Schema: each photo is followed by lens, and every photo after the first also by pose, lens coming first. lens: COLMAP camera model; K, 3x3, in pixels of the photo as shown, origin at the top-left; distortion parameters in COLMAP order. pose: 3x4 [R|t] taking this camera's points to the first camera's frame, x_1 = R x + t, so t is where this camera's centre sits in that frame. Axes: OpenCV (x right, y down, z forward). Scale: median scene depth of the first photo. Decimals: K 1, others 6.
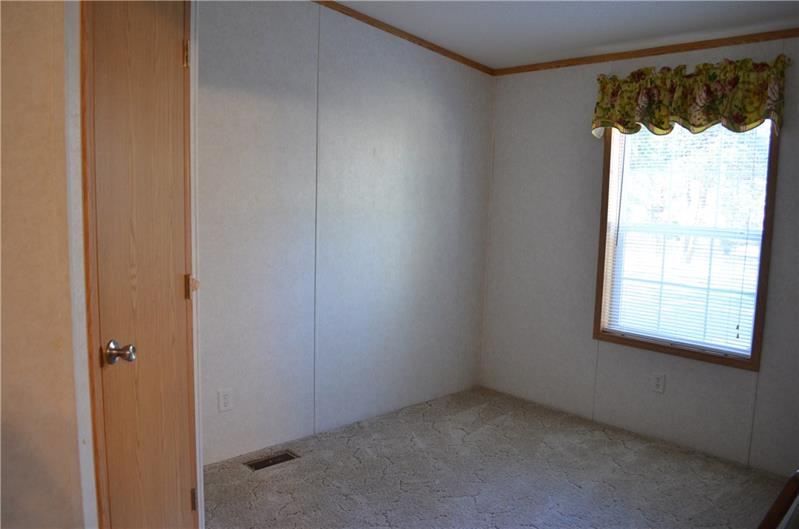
lens RADIAL K [[628.1, 0, 402.1], [0, 628.1, 267.4], [0, 0, 1]] dist [-0.076388, 0.001012]
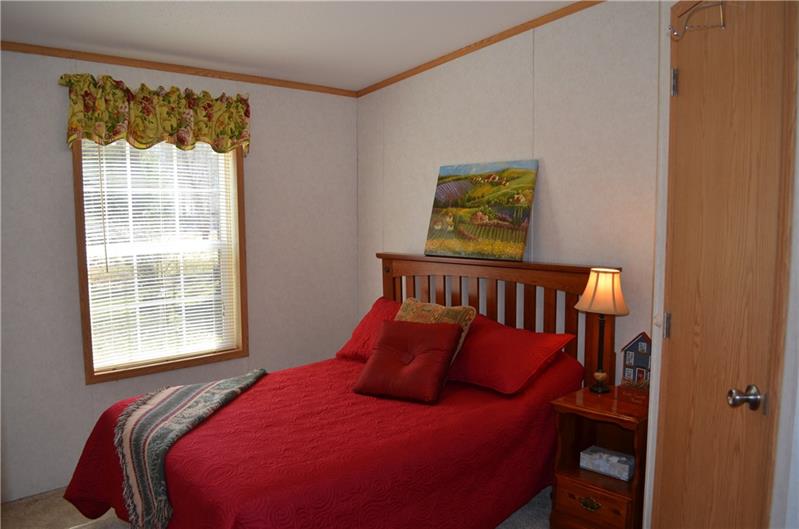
lens RADIAL K [[628.1, 0, 402.1], [0, 628.1, 267.4], [0, 0, 1]] dist [-0.076388, 0.001012]
pose [[-0.033445, -0.118524, 0.992388, -0.623520], [0.109209, 0.986564, 0.121509, -0.117449], [-0.993456, 0.112441, -0.020052, 0.704987]]
